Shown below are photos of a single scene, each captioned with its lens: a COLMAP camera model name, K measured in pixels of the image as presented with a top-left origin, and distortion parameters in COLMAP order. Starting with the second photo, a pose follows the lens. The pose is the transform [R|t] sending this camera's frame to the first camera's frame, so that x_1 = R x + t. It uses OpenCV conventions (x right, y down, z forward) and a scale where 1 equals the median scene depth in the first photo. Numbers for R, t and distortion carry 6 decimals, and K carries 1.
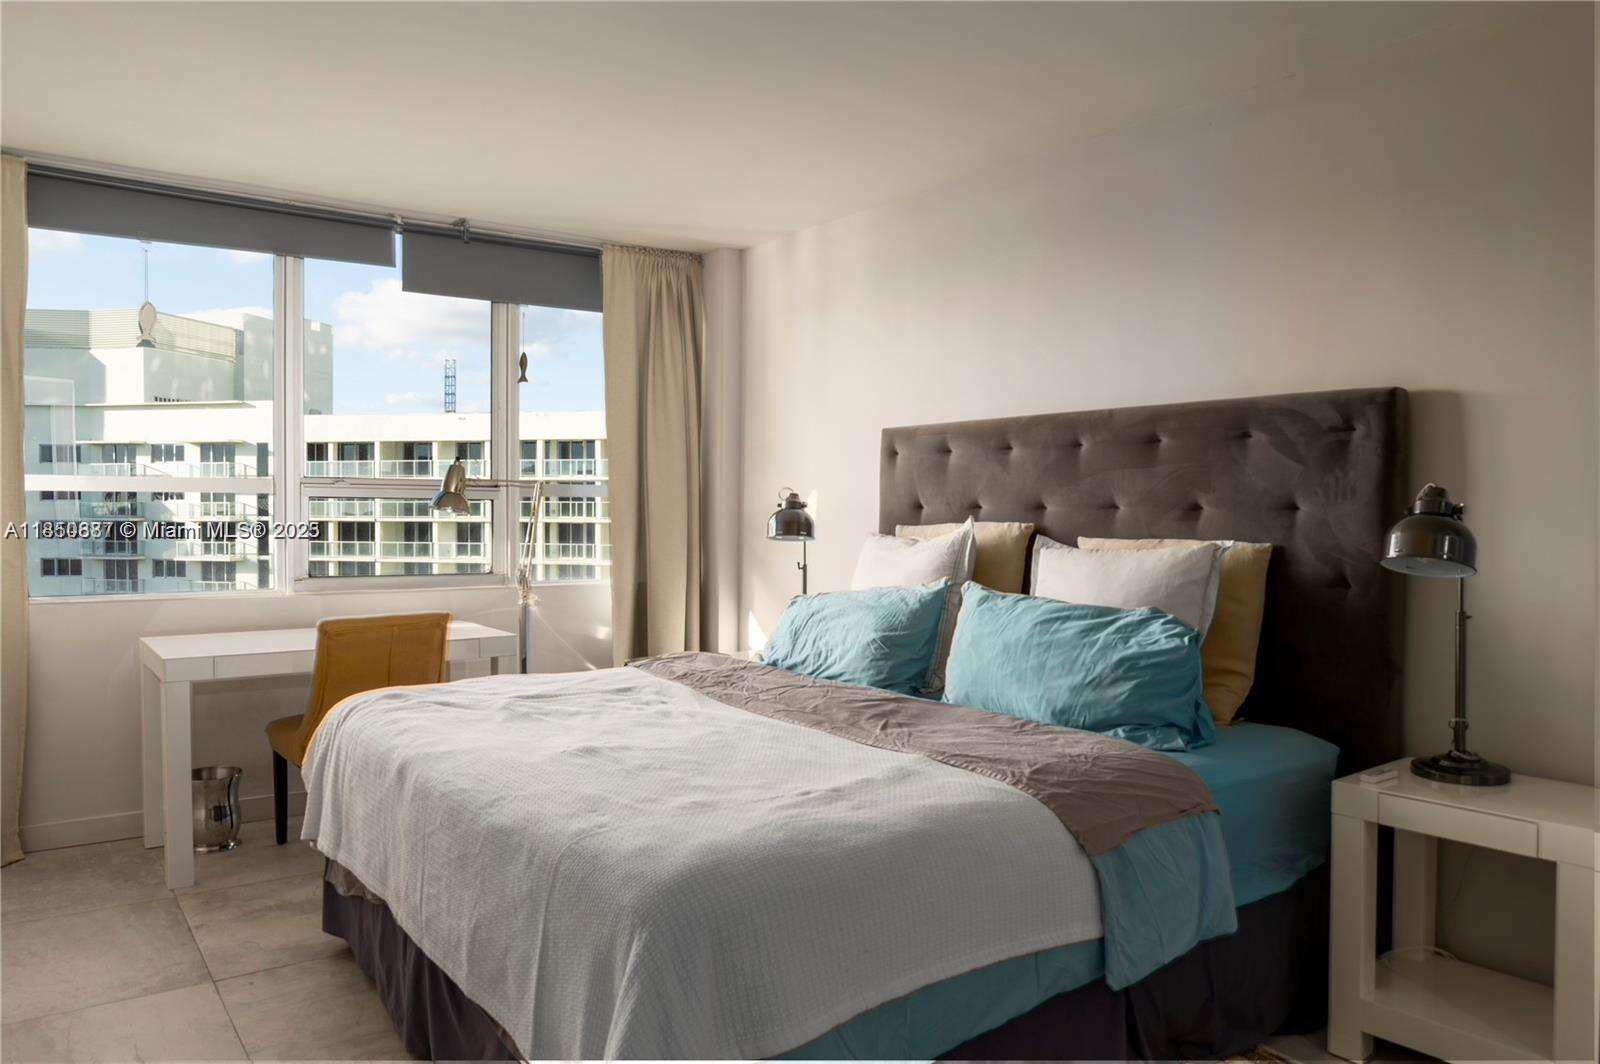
lens RADIAL K [[1135.2, 0, 798.0], [0, 1135.2, 526.3], [0, 0, 1]] dist [-0.043622, 0.006071]
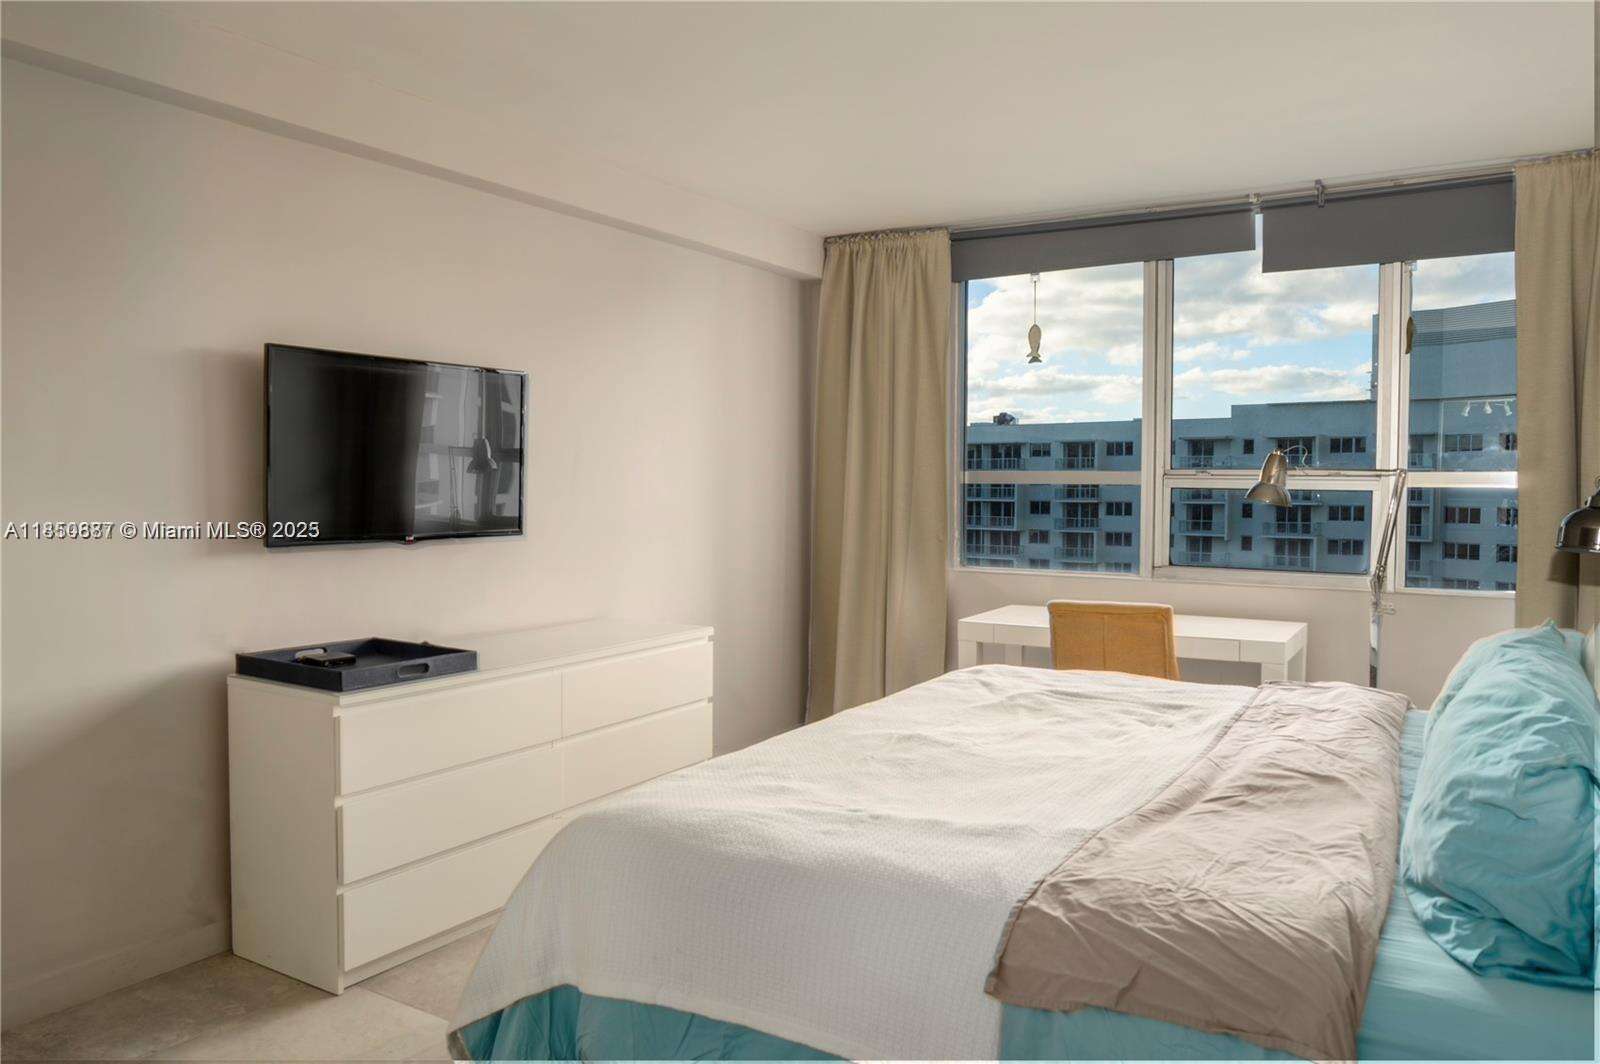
lens RADIAL K [[1135.2, 0, 797.1], [0, 1135.2, 533.2], [0, 0, 1]] dist [-0.043622, 0.006071]
pose [[0.370245, 0.039530, -0.928093, 0.405938], [-0.014978, 0.999218, 0.036585, -0.015790], [0.928813, 0.000356, 0.370547, 0.279216]]
